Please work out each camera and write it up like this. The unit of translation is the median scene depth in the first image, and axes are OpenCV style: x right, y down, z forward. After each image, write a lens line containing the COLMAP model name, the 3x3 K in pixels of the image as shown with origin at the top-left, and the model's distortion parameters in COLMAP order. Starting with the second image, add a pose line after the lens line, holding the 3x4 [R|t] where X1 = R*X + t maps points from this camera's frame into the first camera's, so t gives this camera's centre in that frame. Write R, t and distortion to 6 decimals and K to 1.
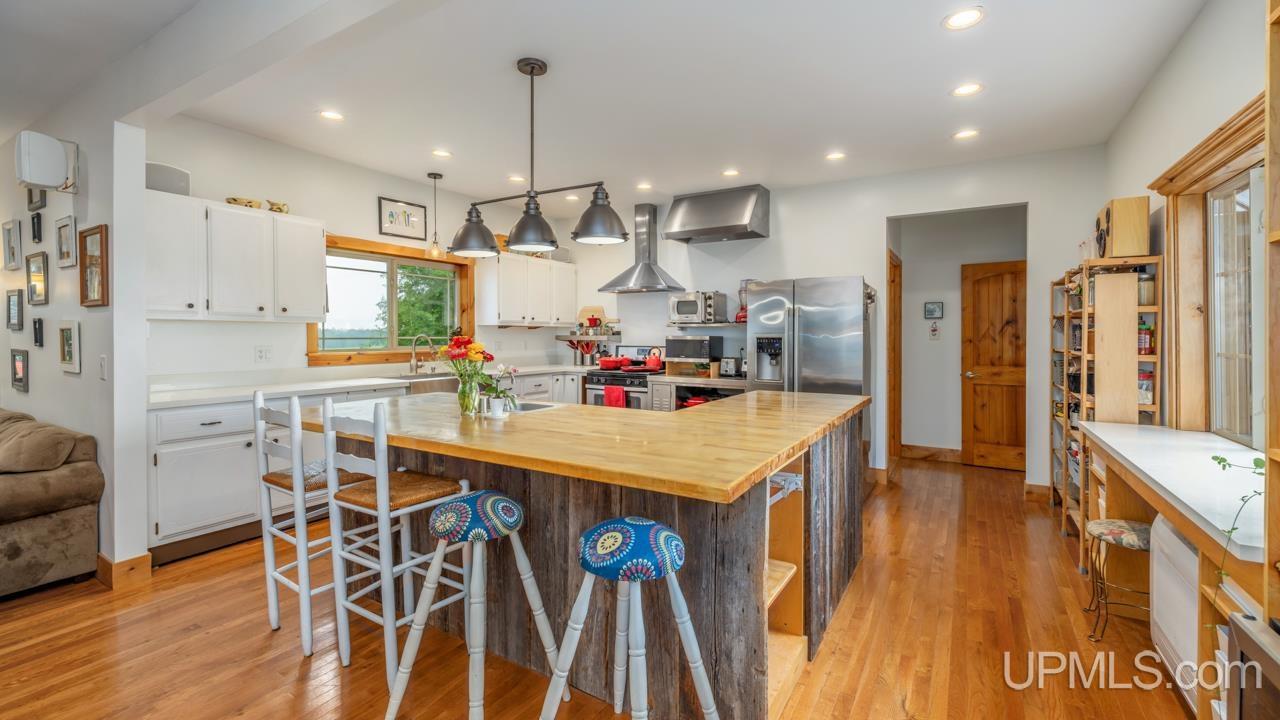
lens RADIAL K [[539.9, 0, 669.2], [0, 539.9, 357.5], [0, 0, 1]] dist [0.000910, 0.000140]
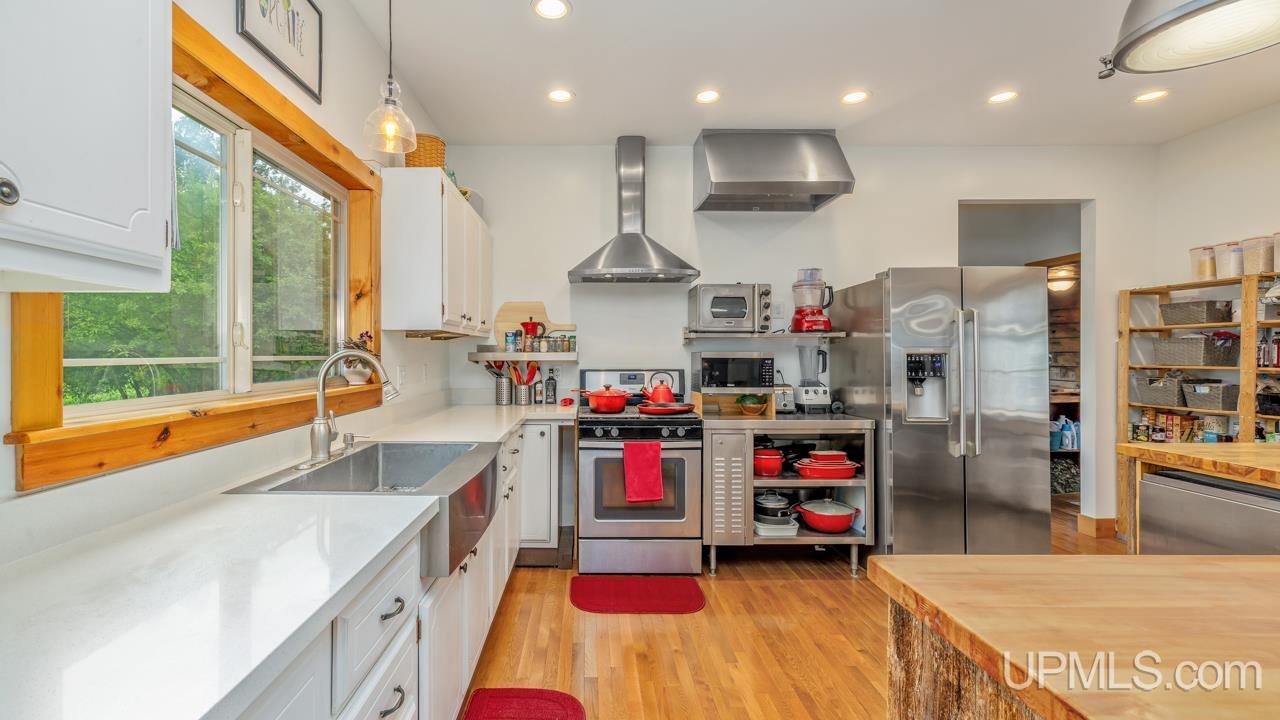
lens RADIAL K [[573.9, 0, 632.8], [0, 573.9, 368.2], [0, 0, 1]] dist [0.004812, 0.000160]
pose [[0.870383, -0.016415, 0.492101, -0.384360], [0.024189, 0.999663, -0.009438, -0.017199], [-0.491780, 0.020118, 0.870487, 0.455597]]
